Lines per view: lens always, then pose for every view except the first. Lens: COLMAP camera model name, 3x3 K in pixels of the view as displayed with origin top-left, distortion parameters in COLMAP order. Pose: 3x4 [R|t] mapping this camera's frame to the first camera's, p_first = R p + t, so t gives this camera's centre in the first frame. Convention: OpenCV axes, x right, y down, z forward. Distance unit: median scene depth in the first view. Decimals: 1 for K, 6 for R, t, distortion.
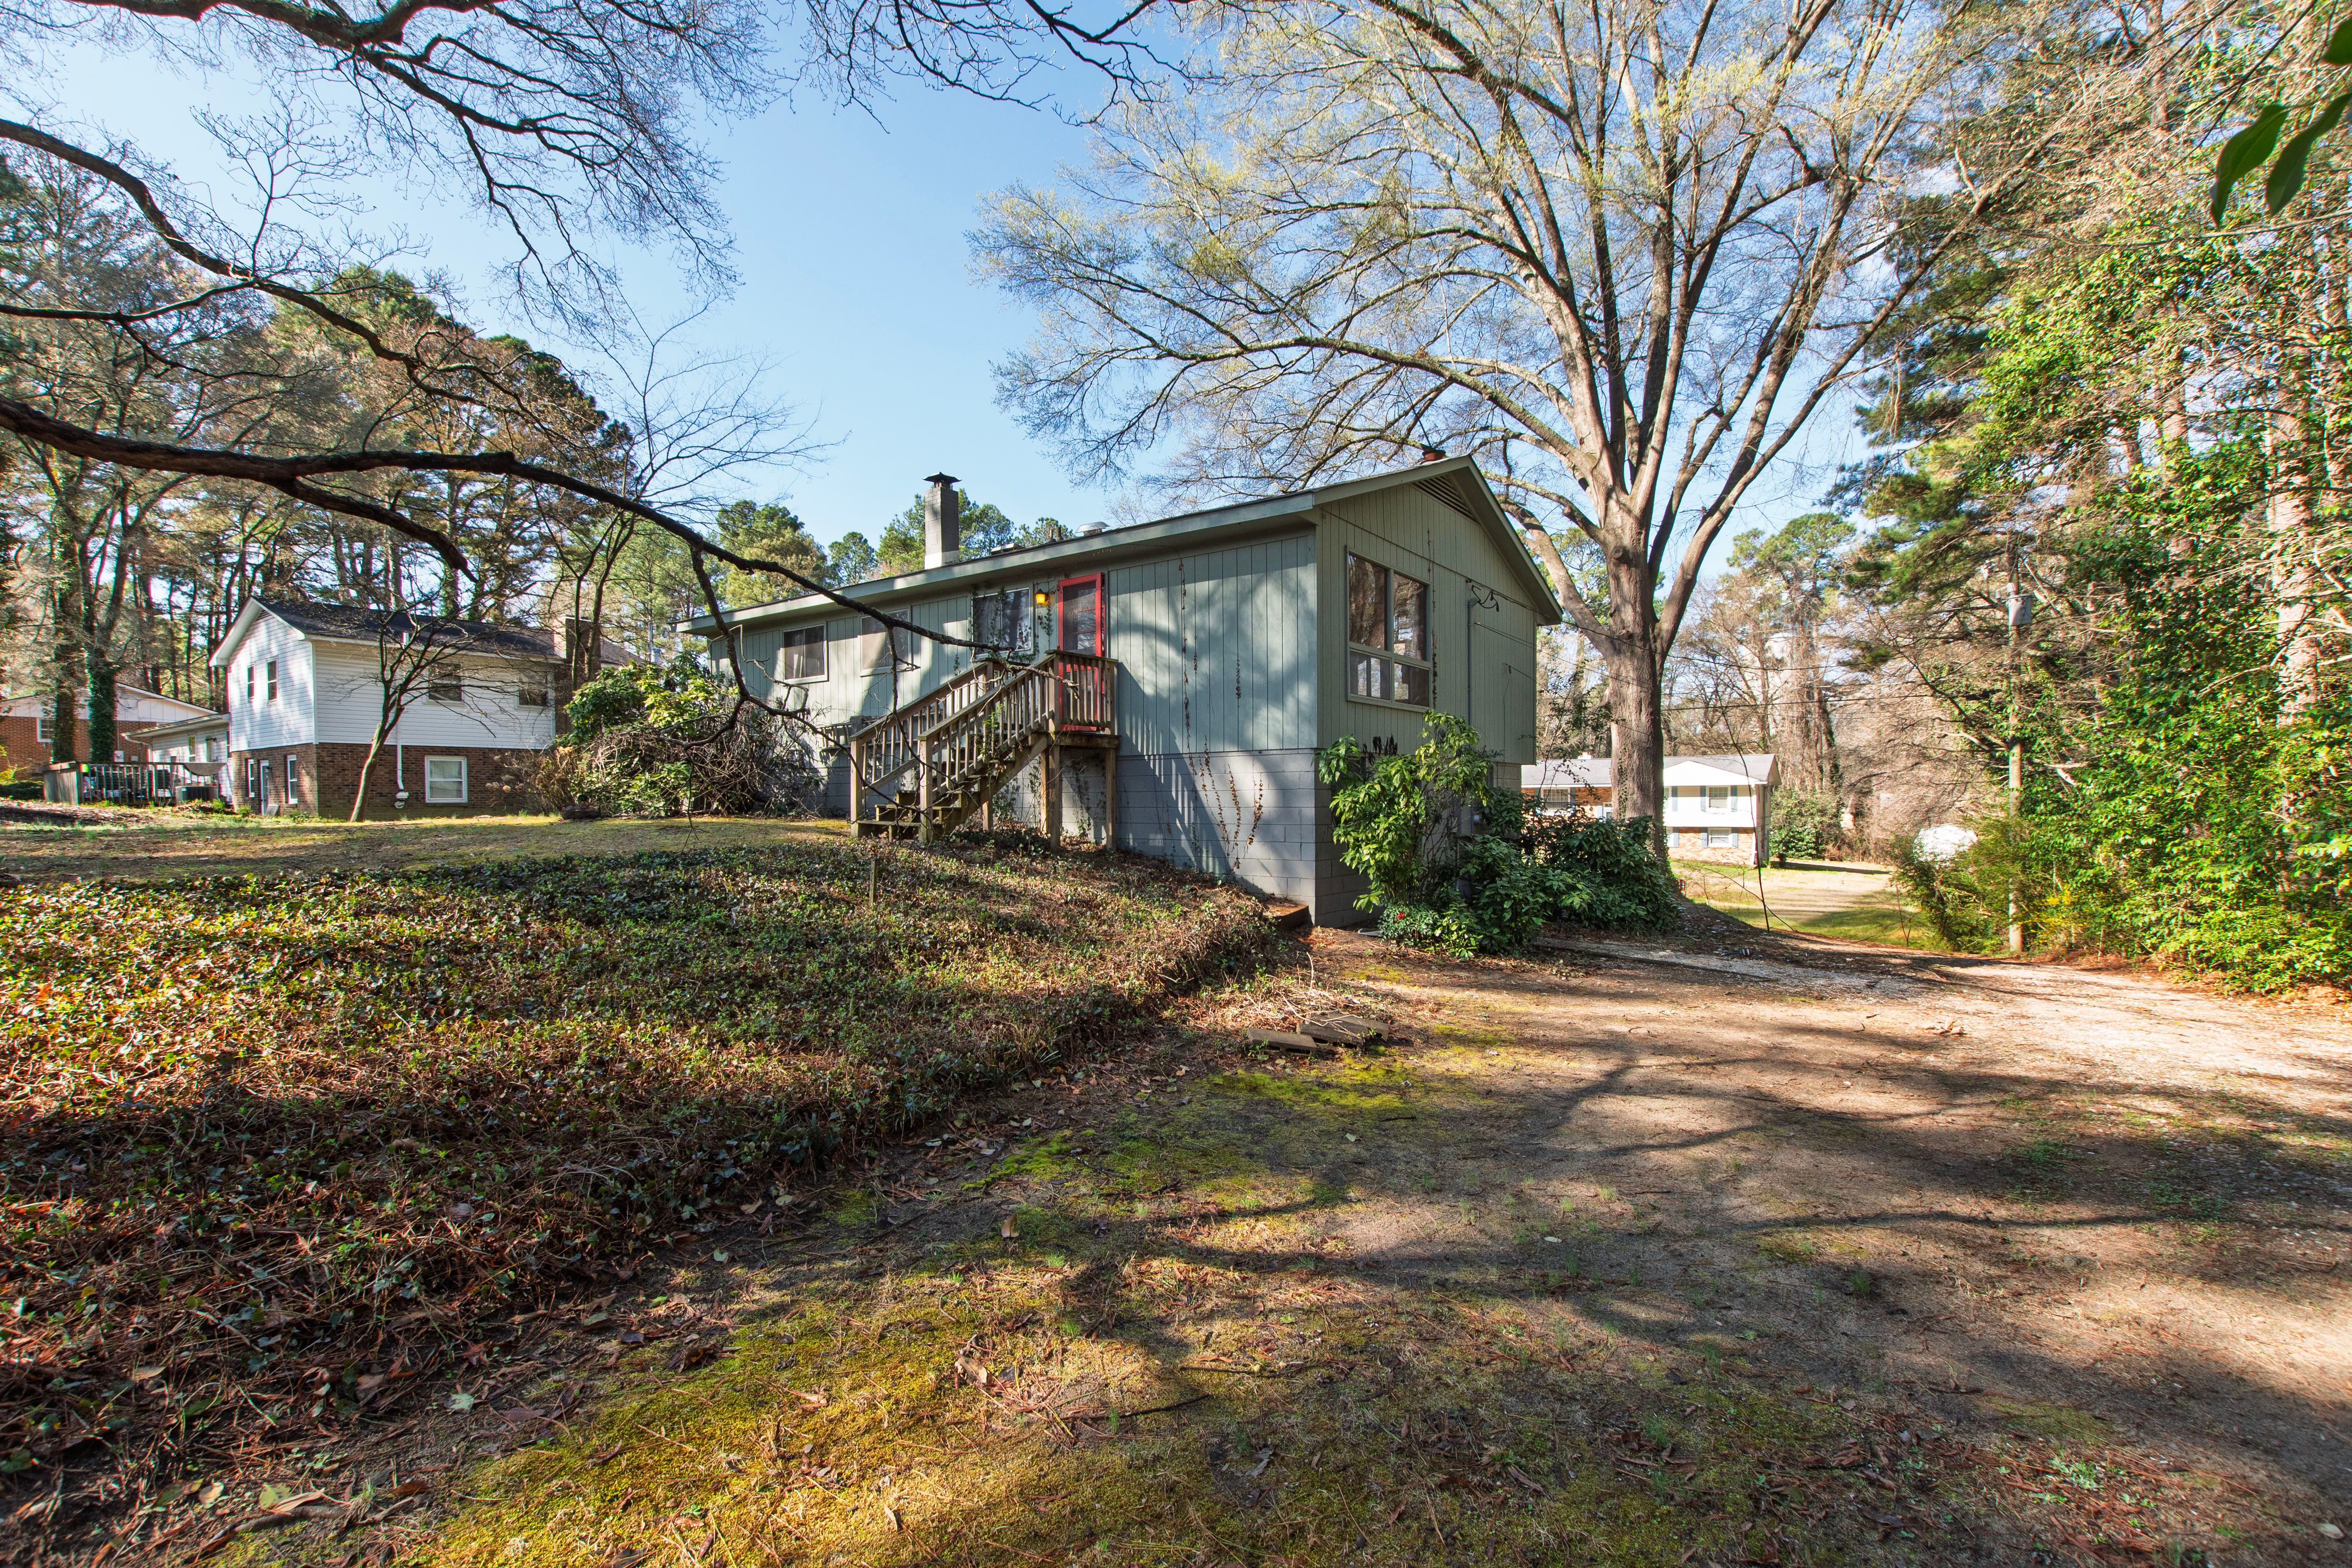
lens RADIAL K [[1023.9, 0, 1177.5], [0, 1023.9, 791.1], [0, 0, 1]] dist [-0.000694, -0.000014]
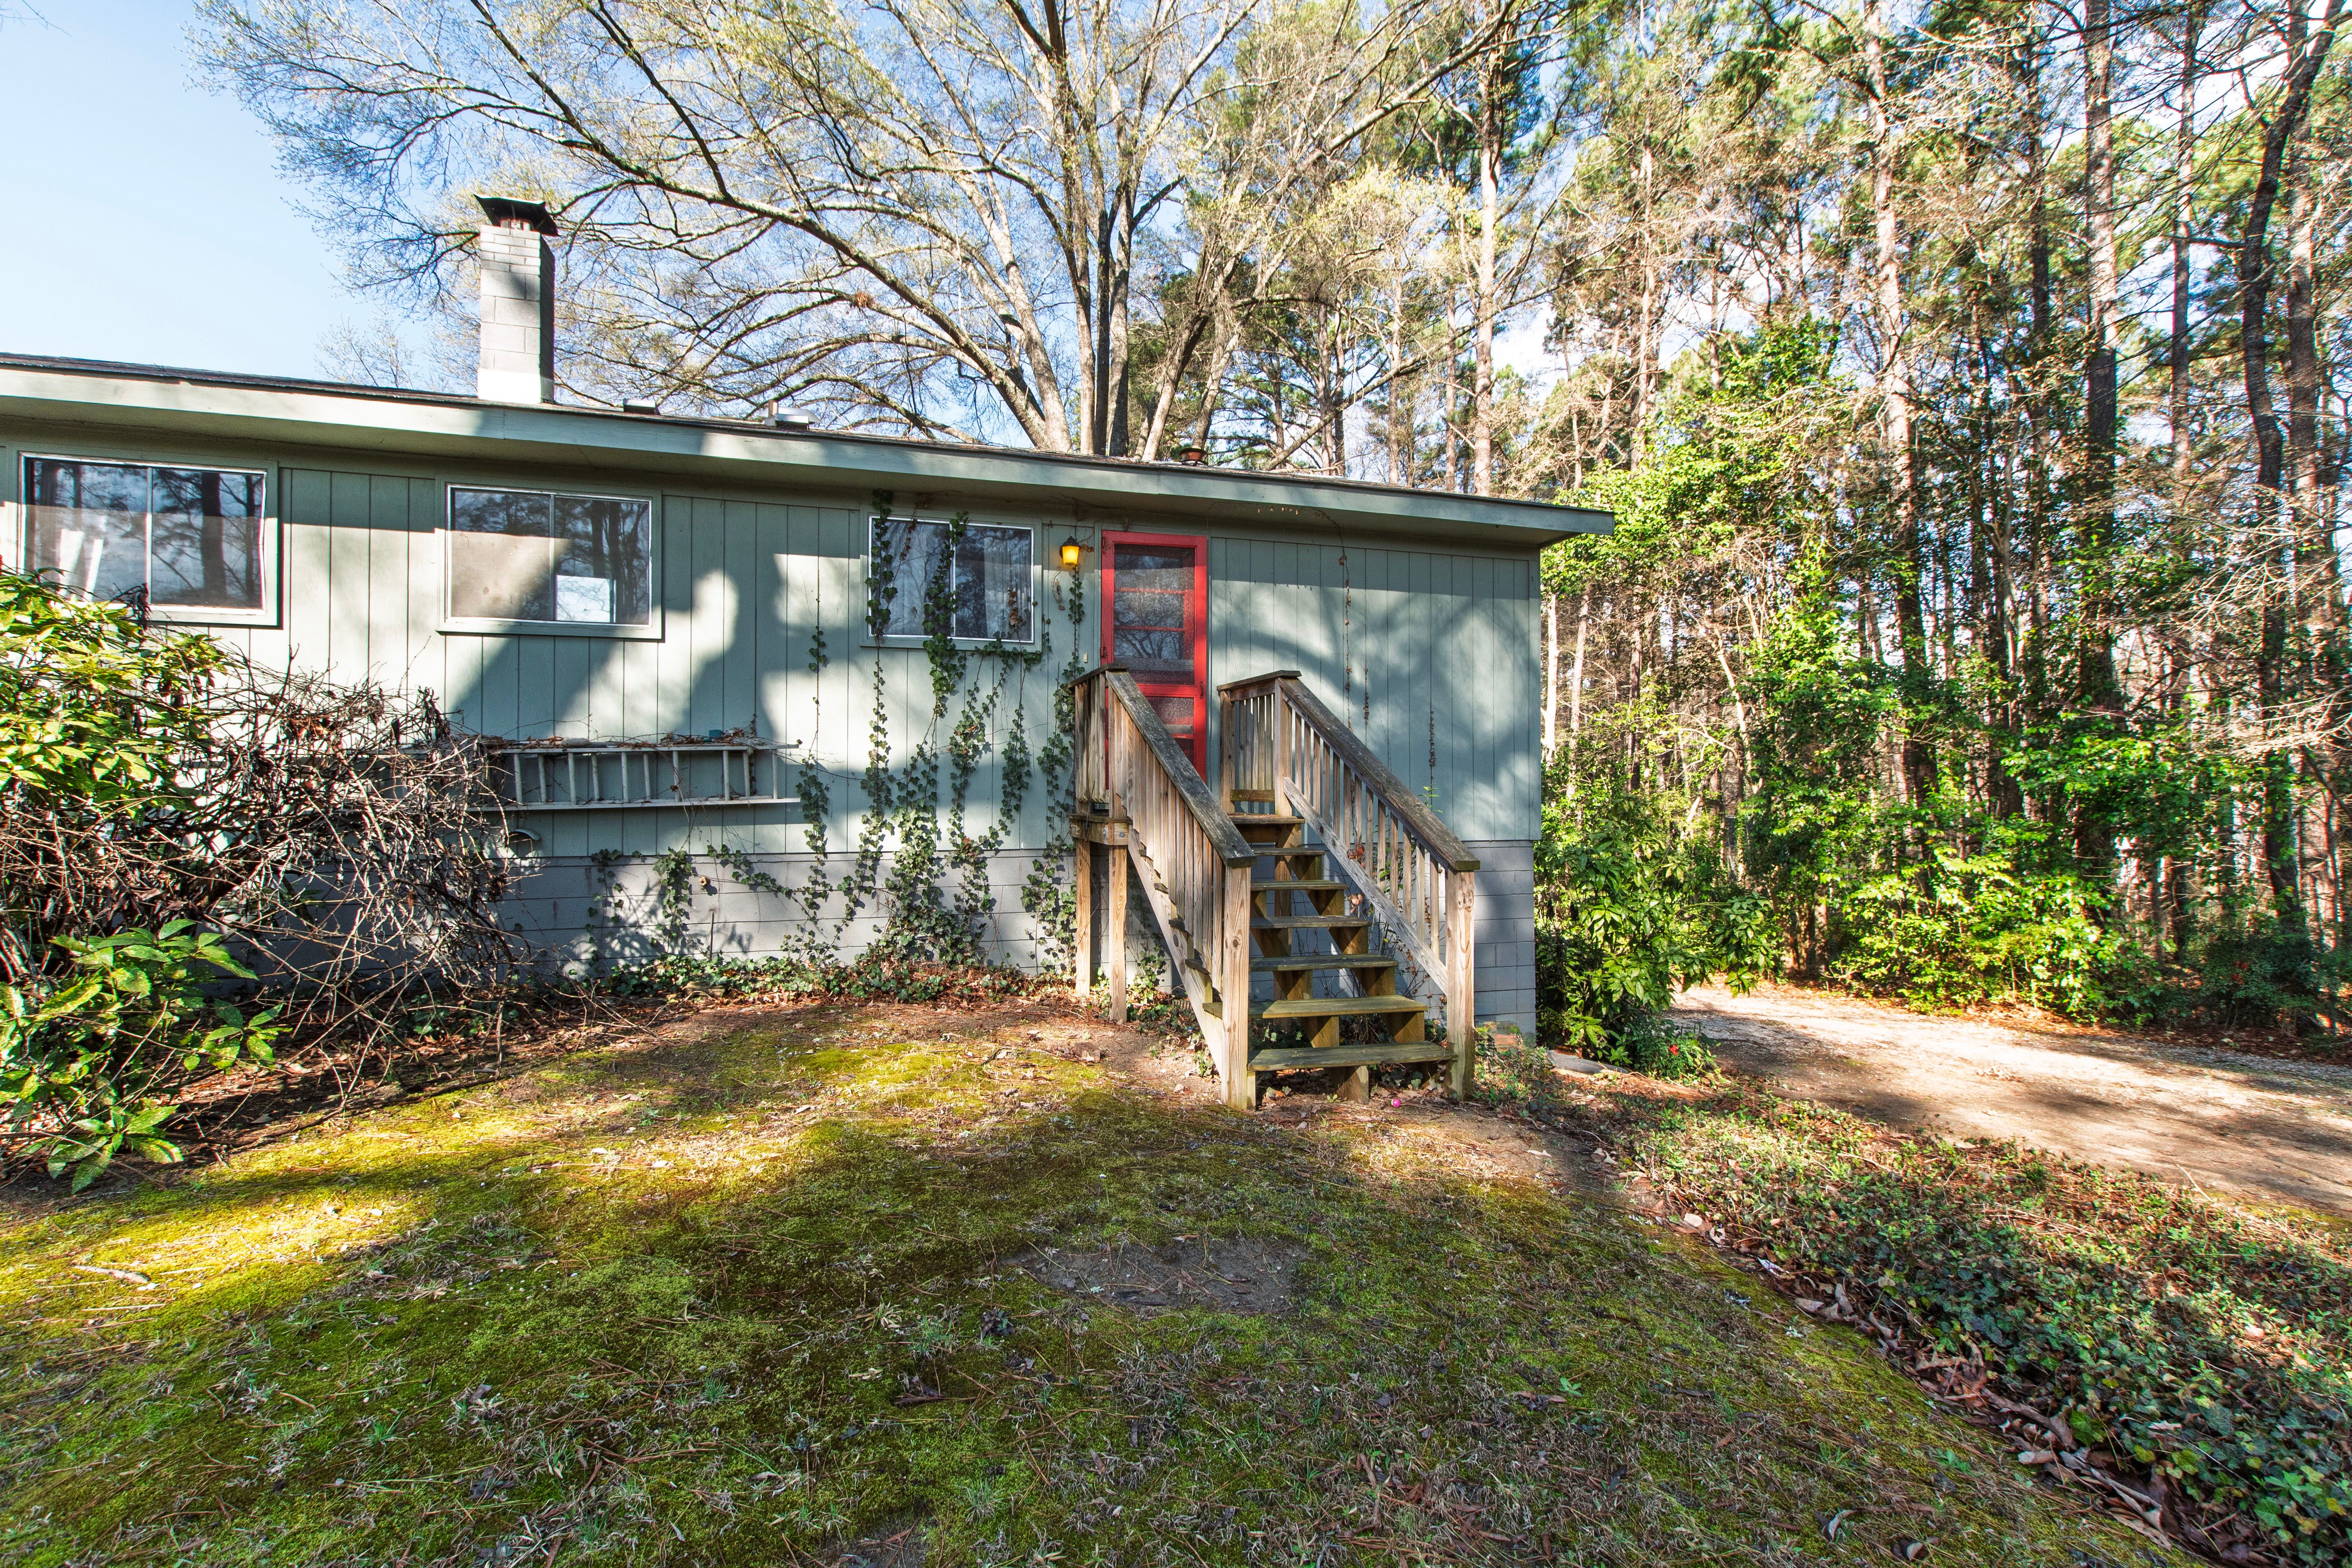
lens RADIAL K [[1023.9, 0, 1175.0], [0, 1023.9, 797.9], [0, 0, 1]] dist [-0.000694, -0.000014]
pose [[0.605926, 0.007247, 0.795488, -0.577659], [-0.005936, 0.999972, -0.004588, -0.064668], [-0.795499, -0.001942, 0.605952, 0.692399]]
